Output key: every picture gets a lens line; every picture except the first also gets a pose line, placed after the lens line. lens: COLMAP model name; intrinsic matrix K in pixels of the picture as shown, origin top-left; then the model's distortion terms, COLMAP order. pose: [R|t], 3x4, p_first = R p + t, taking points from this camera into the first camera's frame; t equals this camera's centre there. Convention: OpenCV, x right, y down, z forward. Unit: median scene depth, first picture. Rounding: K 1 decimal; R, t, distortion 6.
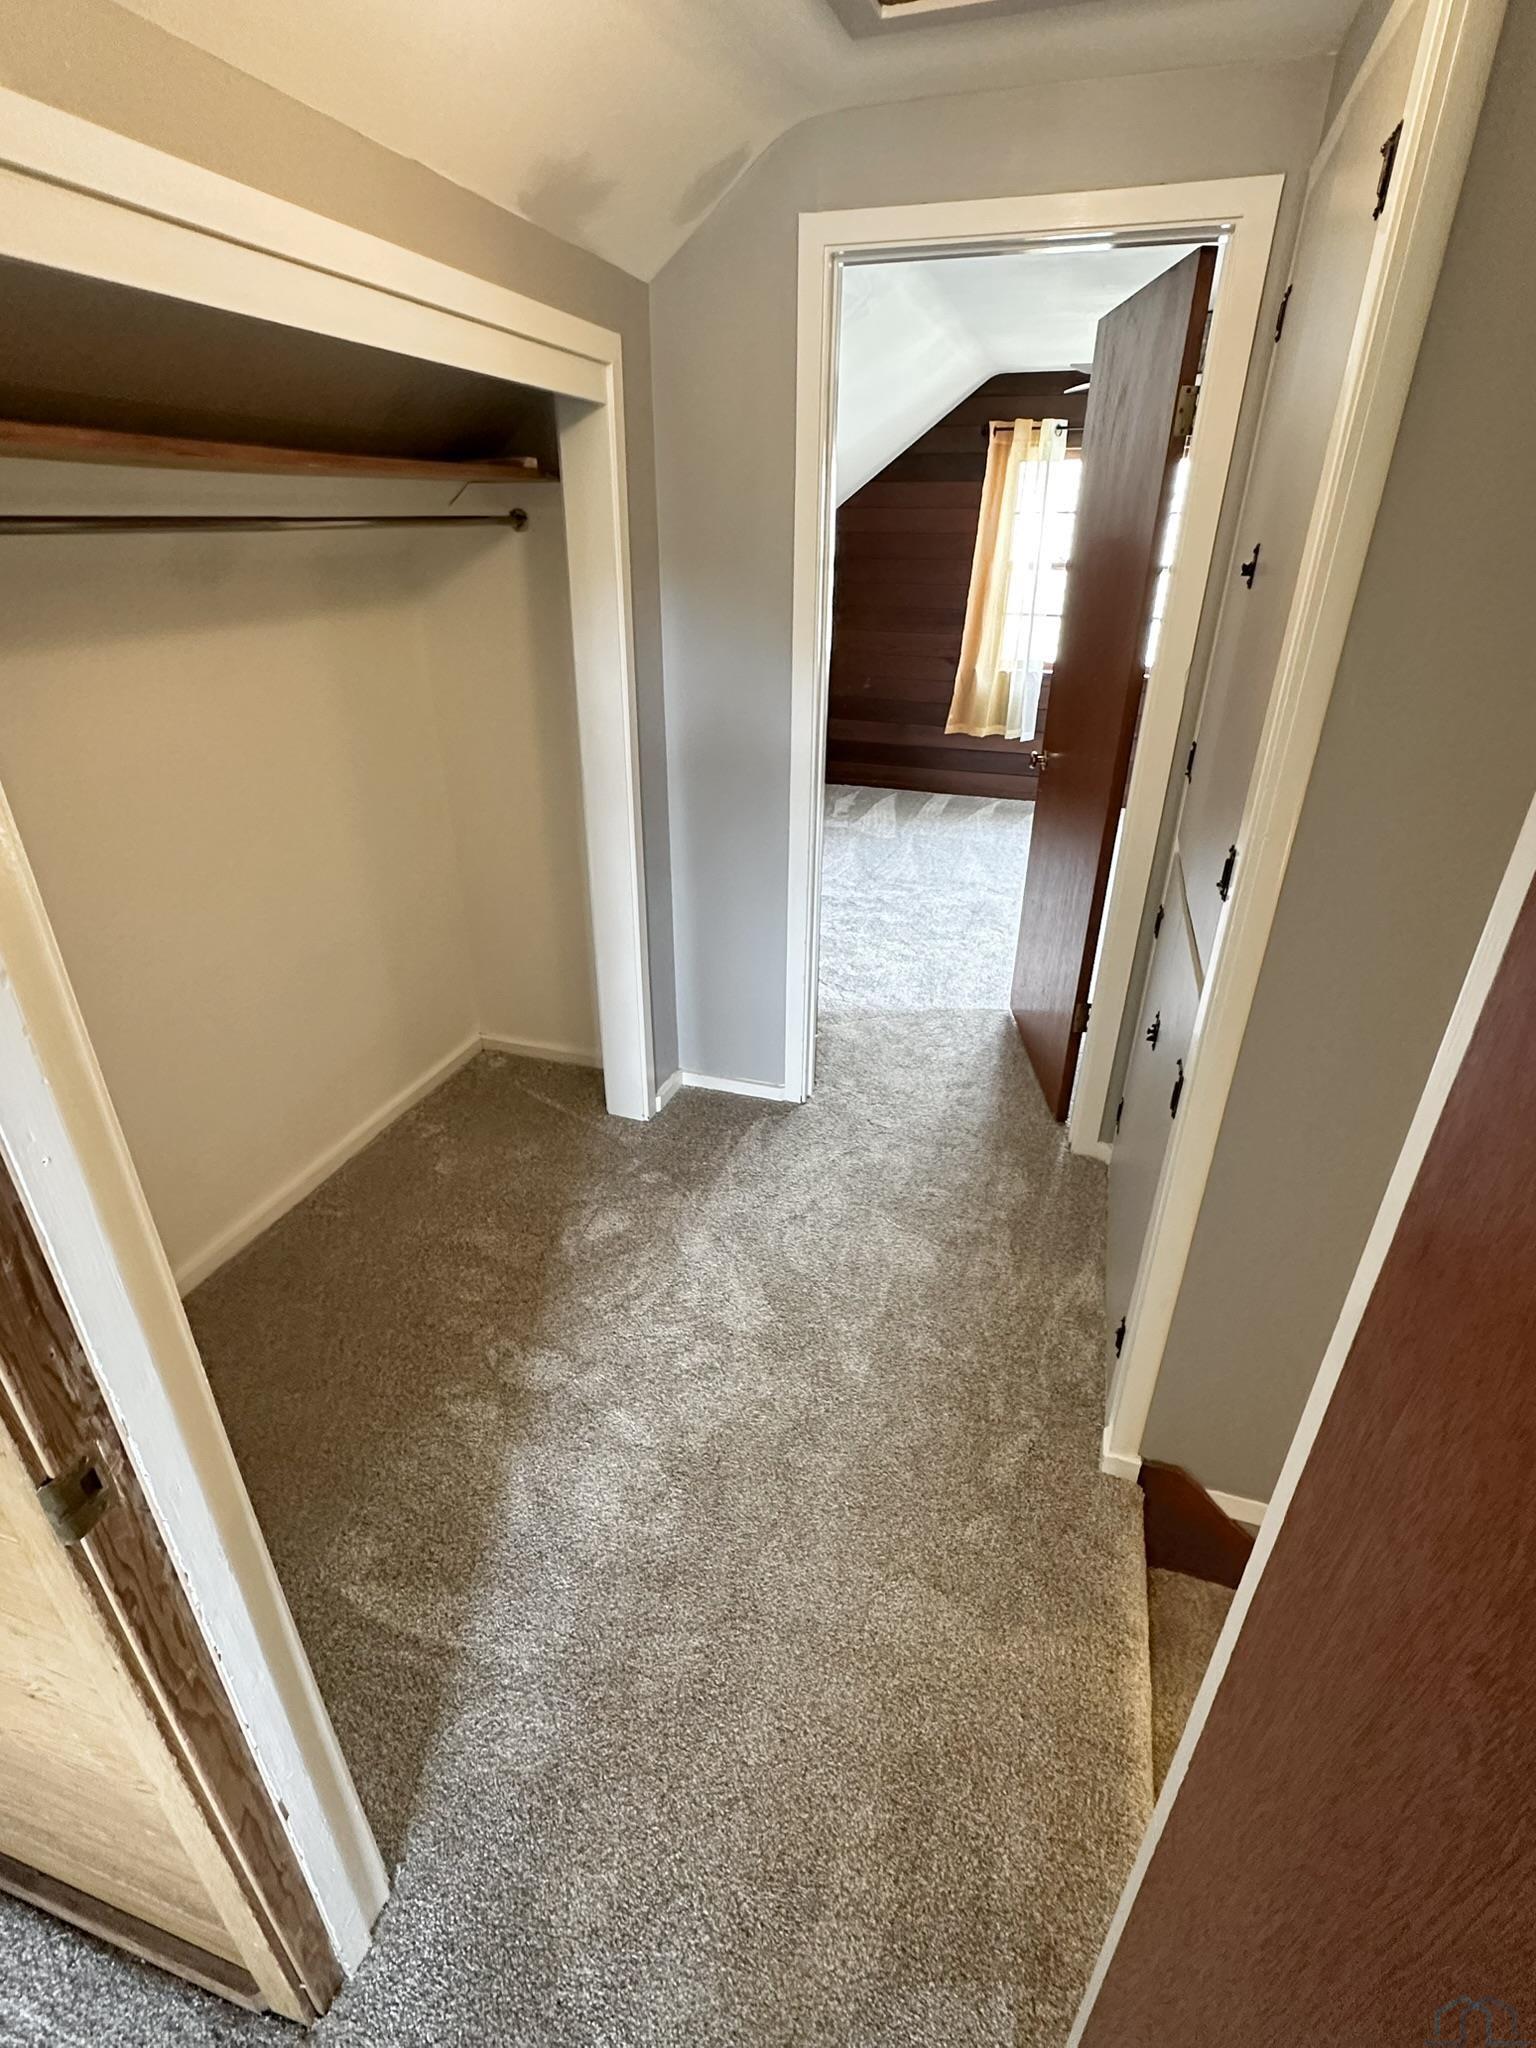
lens RADIAL K [[996.9, 0, 768.0], [0, 996.9, 1024.0], [0, 0, 1]] dist [-0.001059, -0.000102]
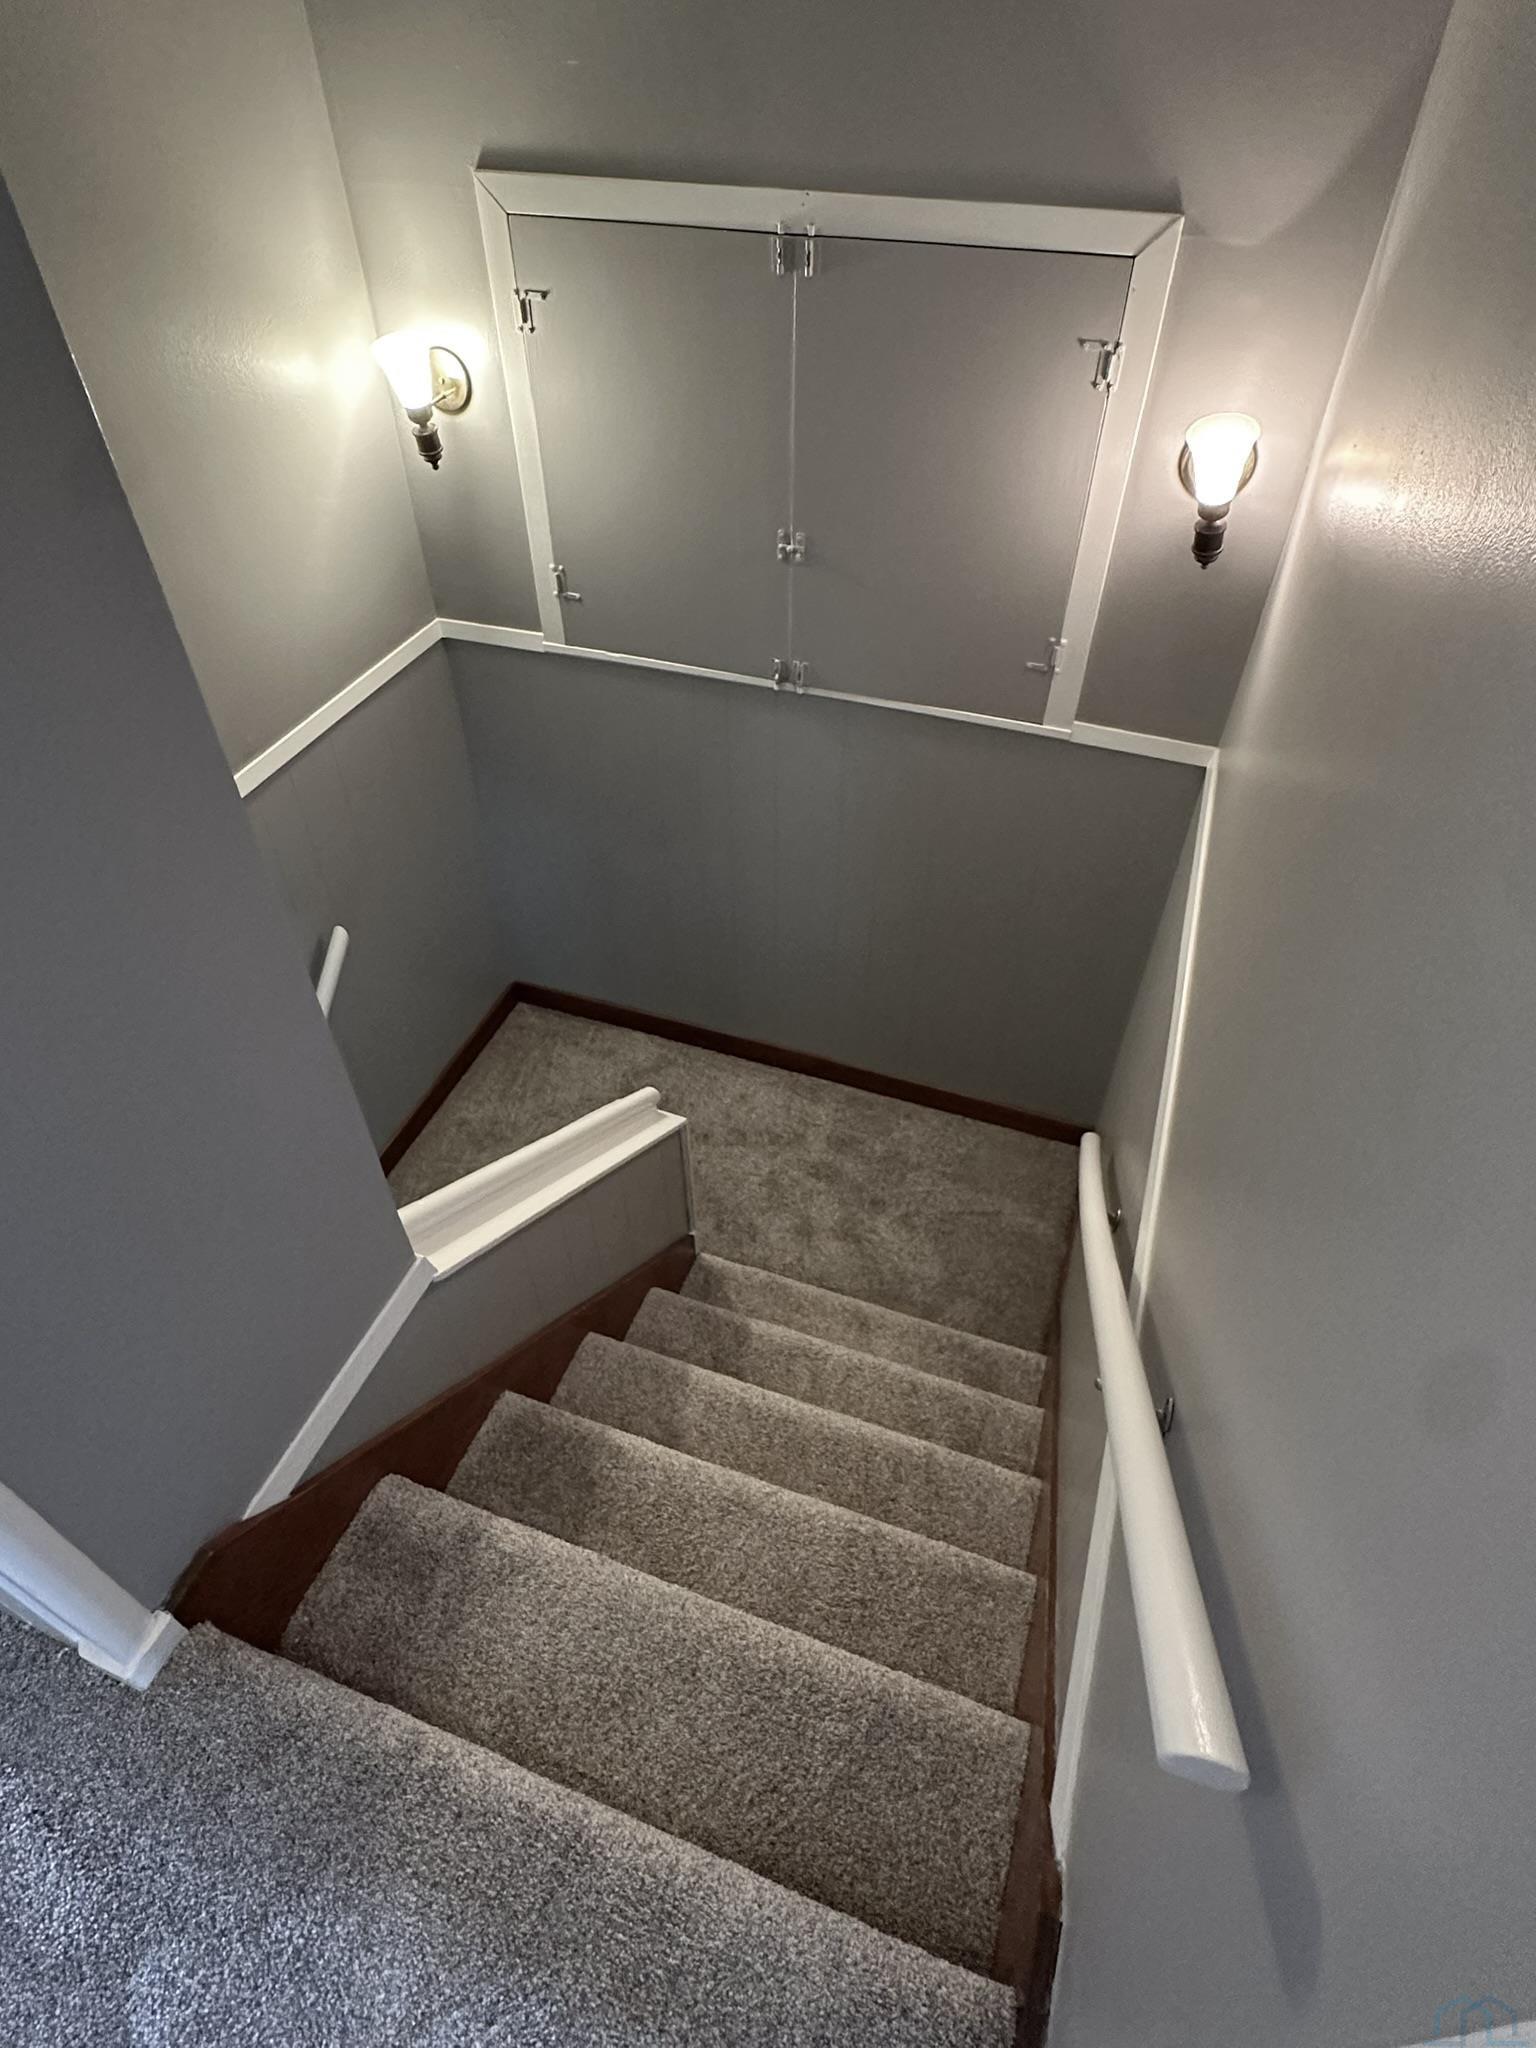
lens RADIAL K [[1115.3, 0, 768.0], [0, 1115.3, 1024.0], [0, 0, 1]] dist [-0.002926, -0.001489]
pose [[0.051029, -0.713949, 0.698336, 0.180925], [0.456525, 0.638589, 0.619507, -0.031680], [-0.888246, 0.287195, 0.358522, 0.343883]]
